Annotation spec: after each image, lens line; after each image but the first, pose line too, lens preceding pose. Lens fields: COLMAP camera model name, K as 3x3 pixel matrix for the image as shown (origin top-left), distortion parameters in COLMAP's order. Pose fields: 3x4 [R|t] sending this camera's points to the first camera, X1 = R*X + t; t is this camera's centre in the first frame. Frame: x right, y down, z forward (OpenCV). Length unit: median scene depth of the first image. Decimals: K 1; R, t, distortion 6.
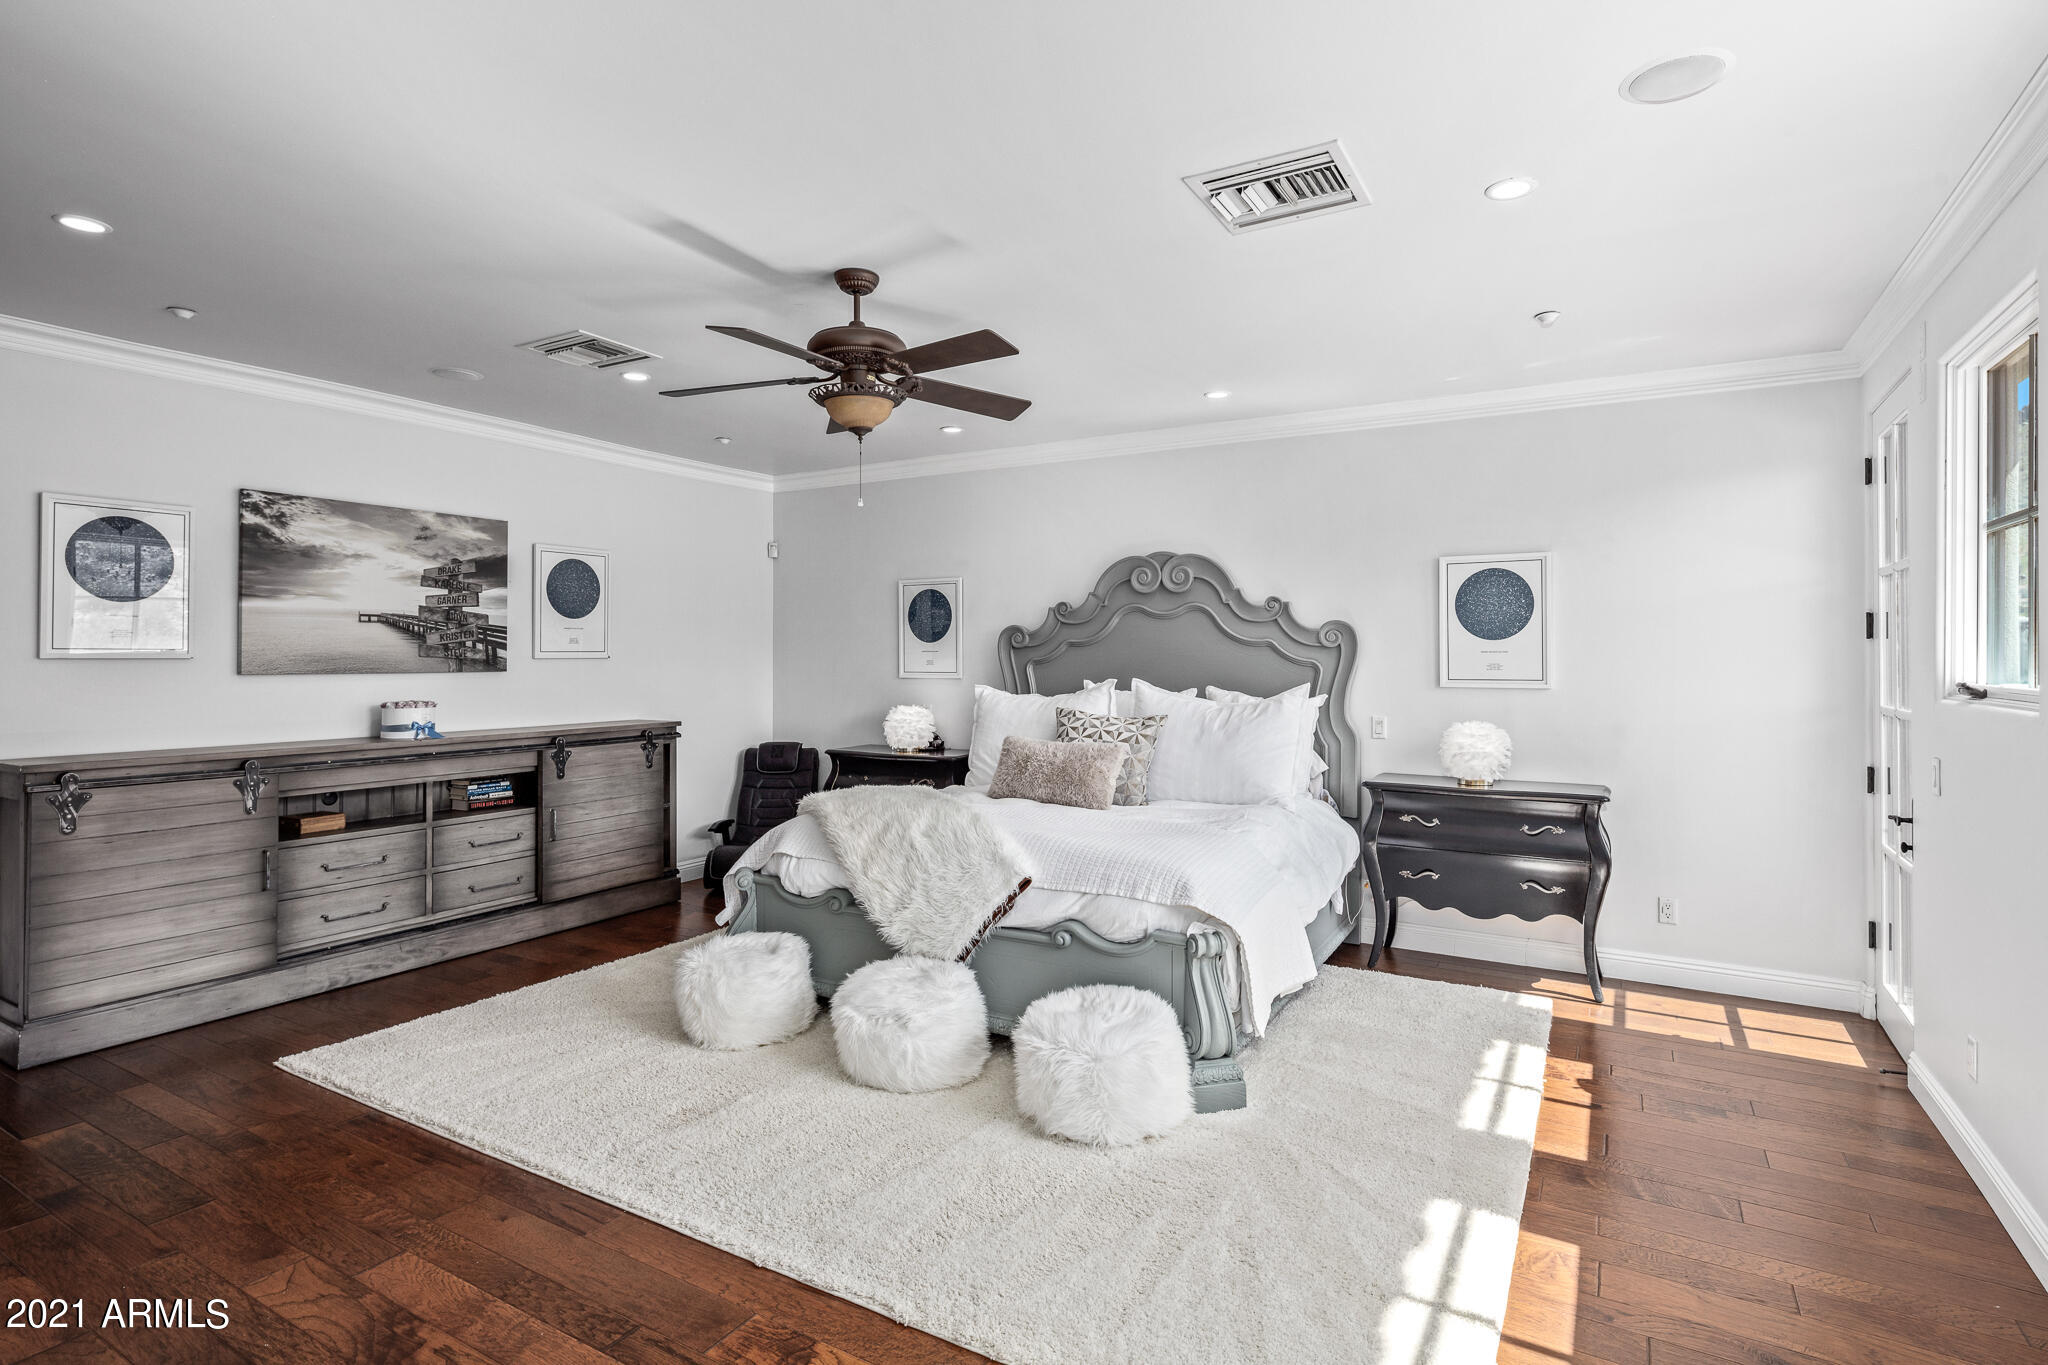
lens RADIAL K [[1022.4, 0, 1028.6], [0, 1022.4, 651.2], [0, 0, 1]] dist [0.002176, -0.000083]
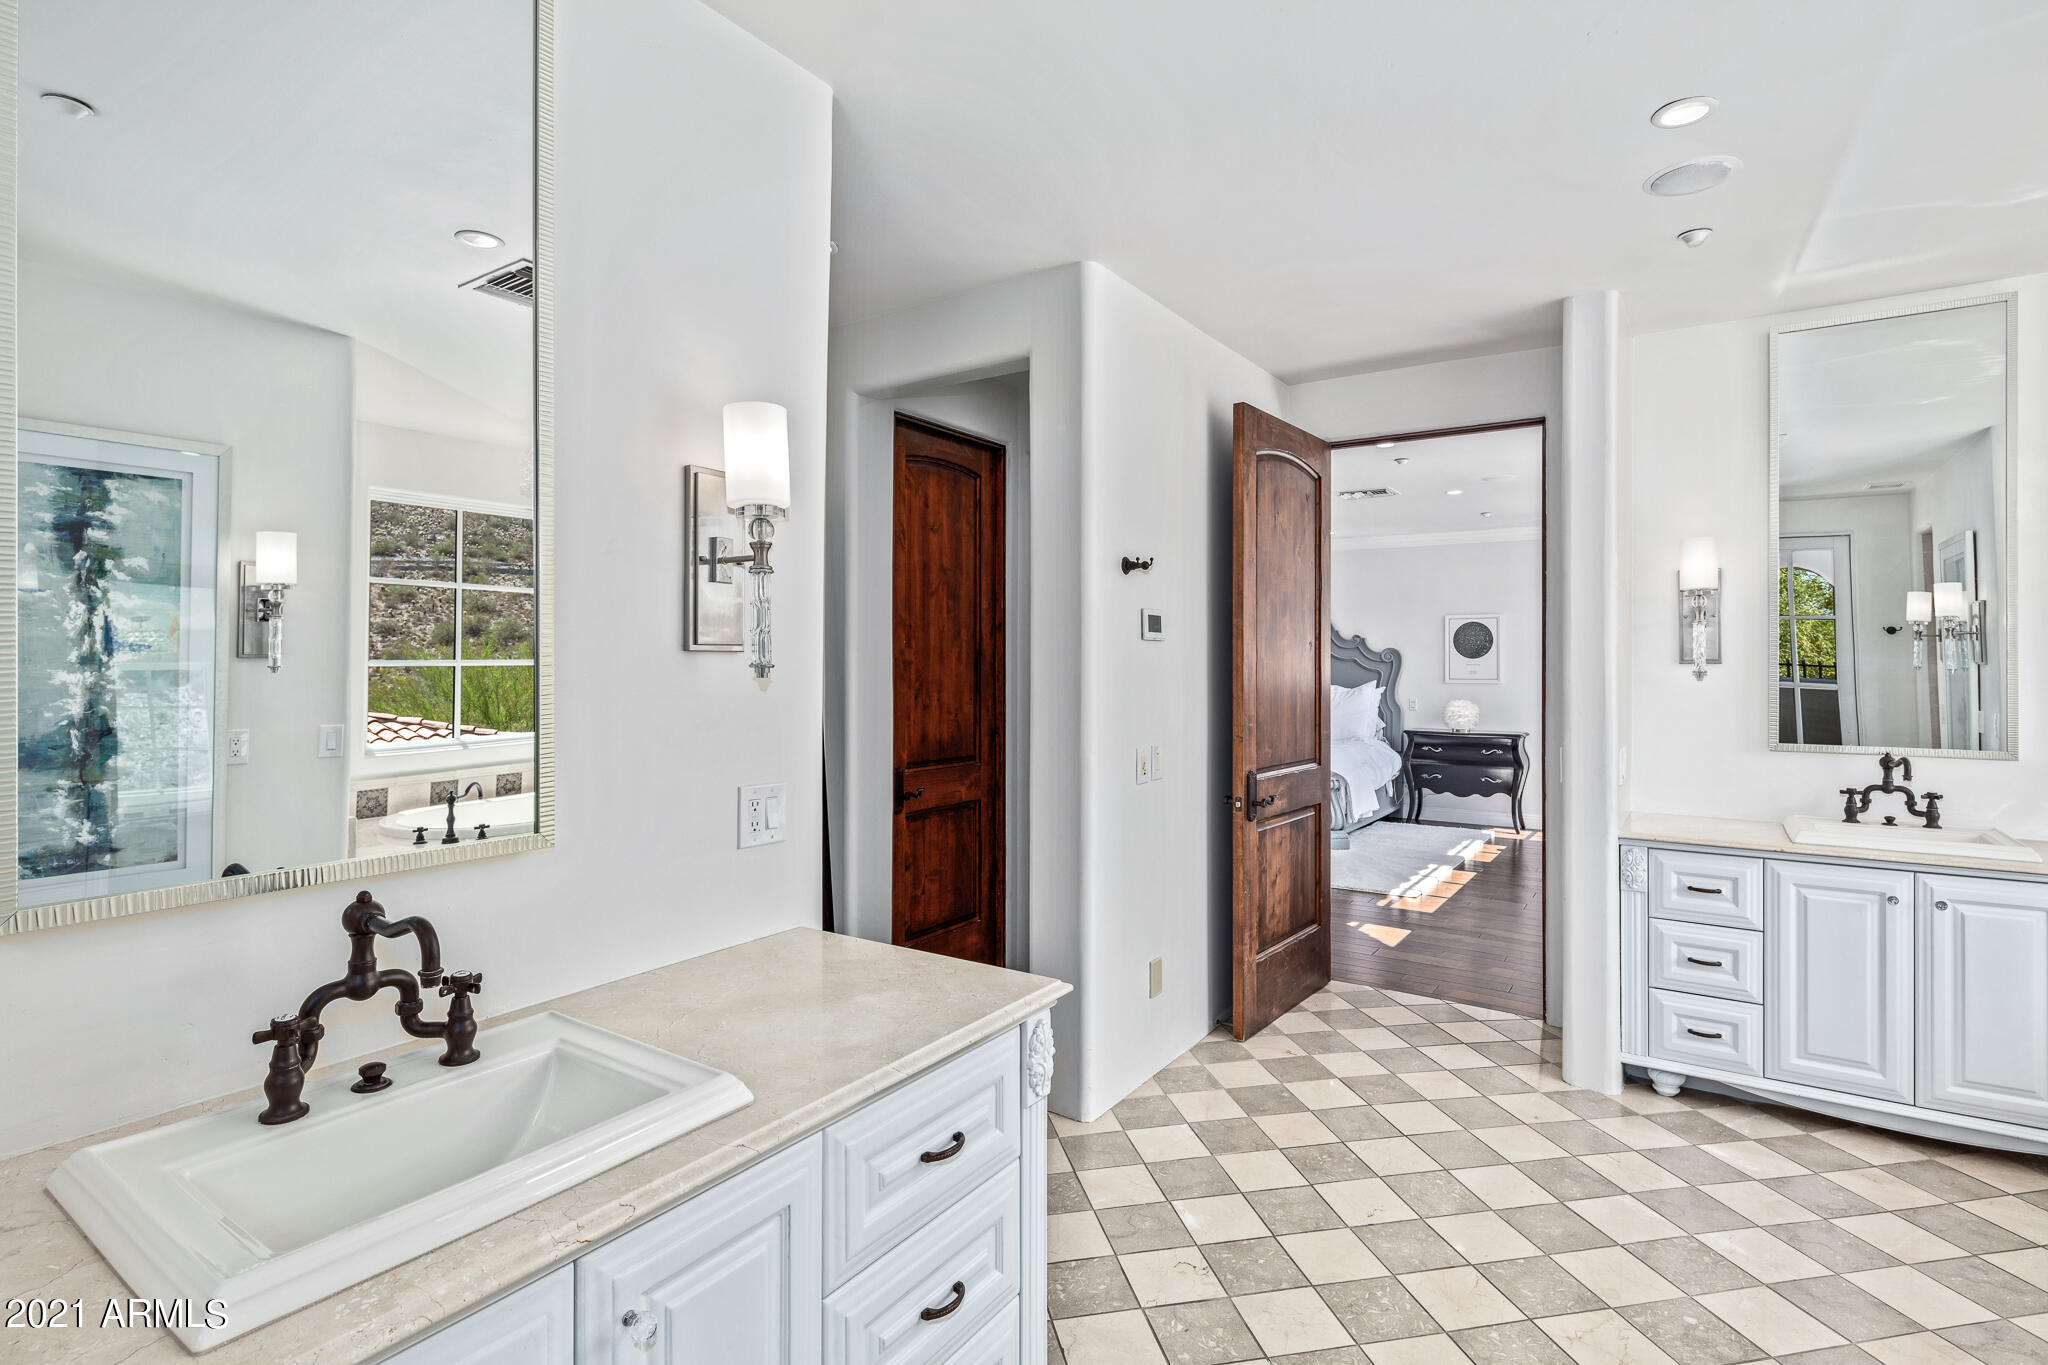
lens RADIAL K [[998.5, 0, 1023.7], [0, 998.5, 658.5], [0, 0, 1]] dist [0.001408, -0.001883]
pose [[0.997656, 0.004697, -0.068271, -0.268367], [-0.004768, 0.999988, -0.000889, -0.005892], [0.068266, 0.001212, 0.997666, -0.955134]]
